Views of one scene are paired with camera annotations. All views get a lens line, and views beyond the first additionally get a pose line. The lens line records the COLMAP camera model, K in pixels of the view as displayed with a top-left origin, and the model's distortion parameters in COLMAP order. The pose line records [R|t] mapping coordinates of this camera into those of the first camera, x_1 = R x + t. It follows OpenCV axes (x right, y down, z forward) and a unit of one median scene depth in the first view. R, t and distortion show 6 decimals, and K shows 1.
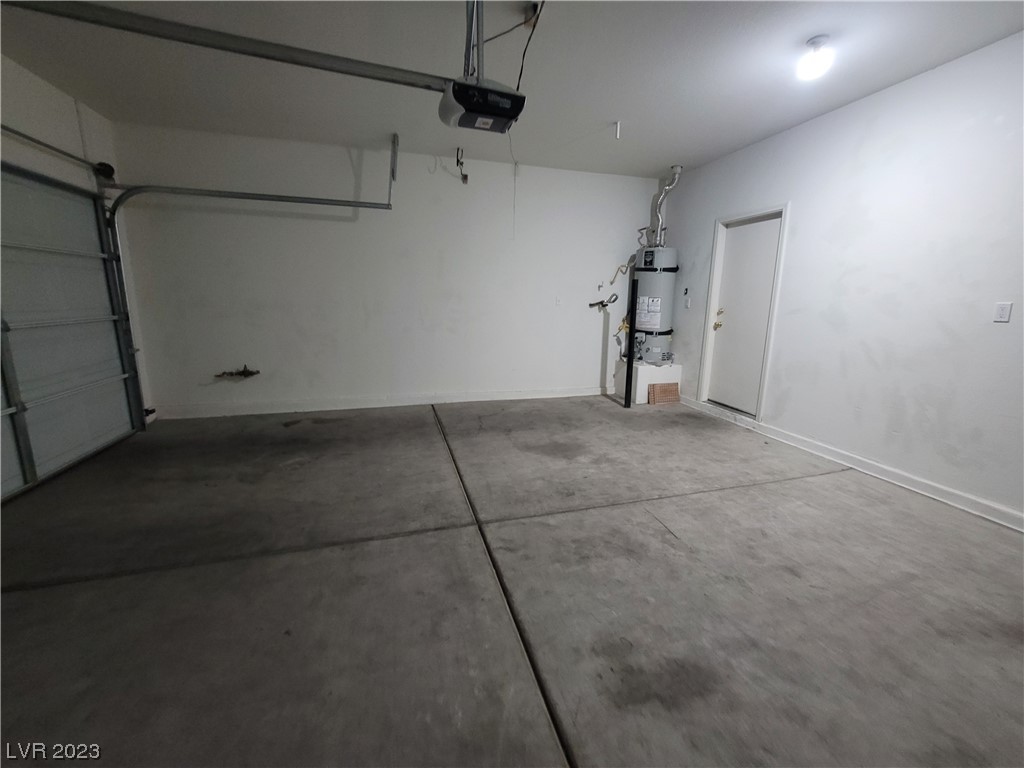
lens RADIAL K [[418.0, 0, 515.8], [0, 418.0, 383.0], [0, 0, 1]] dist [-0.006366, 0.001728]
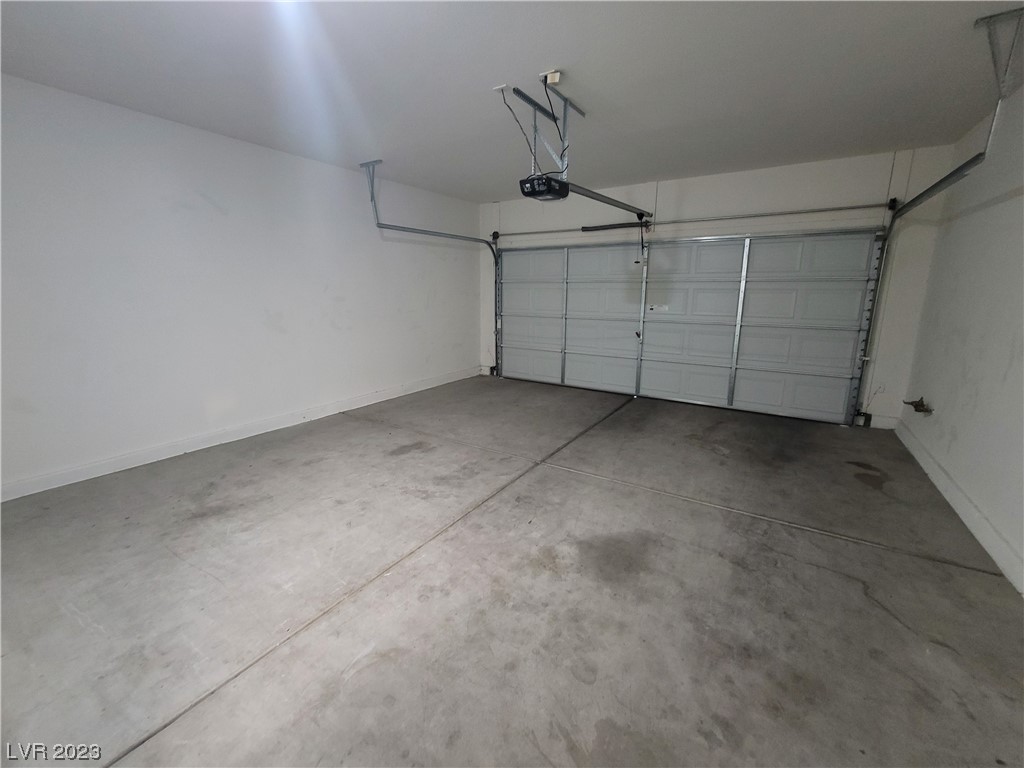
lens RADIAL K [[418.0, 0, 514.1], [0, 418.0, 380.2], [0, 0, 1]] dist [-0.006366, 0.001728]
pose [[-0.750280, 0.123862, -0.649414, 0.739429], [-0.148623, 0.925550, 0.348236, -0.358644], [0.644198, 0.357793, -0.676012, 1.494854]]
